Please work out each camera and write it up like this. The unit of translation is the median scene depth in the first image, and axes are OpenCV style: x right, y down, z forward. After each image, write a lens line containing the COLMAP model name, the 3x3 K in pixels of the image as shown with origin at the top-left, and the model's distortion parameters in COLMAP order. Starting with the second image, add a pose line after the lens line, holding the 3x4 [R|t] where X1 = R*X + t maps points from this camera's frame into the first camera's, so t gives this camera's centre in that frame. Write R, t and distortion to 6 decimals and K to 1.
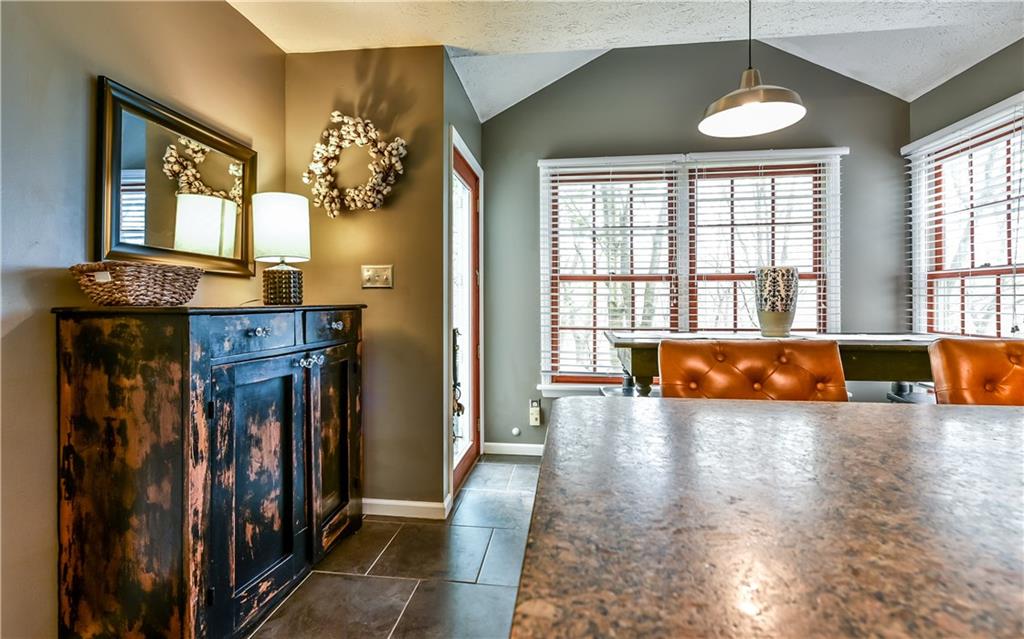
lens RADIAL K [[480.2, 0, 511.5], [0, 480.2, 298.5], [0, 0, 1]] dist [0.001473, 0.000375]
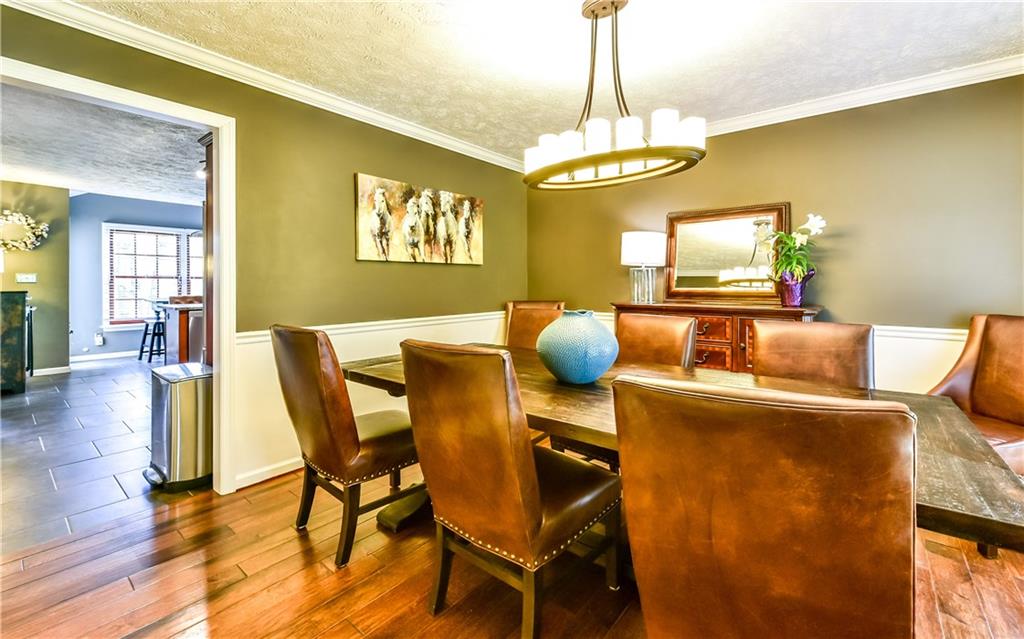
lens RADIAL K [[421.2, 0, 540.2], [0, 421.2, 283.8], [0, 0, 1]] dist [-0.000059, -0.000094]
pose [[0.502363, -0.000911, 0.864656, -0.802872], [-0.004918, 0.999980, 0.003911, -0.037834], [-0.864643, -0.006217, 0.502349, -2.256447]]
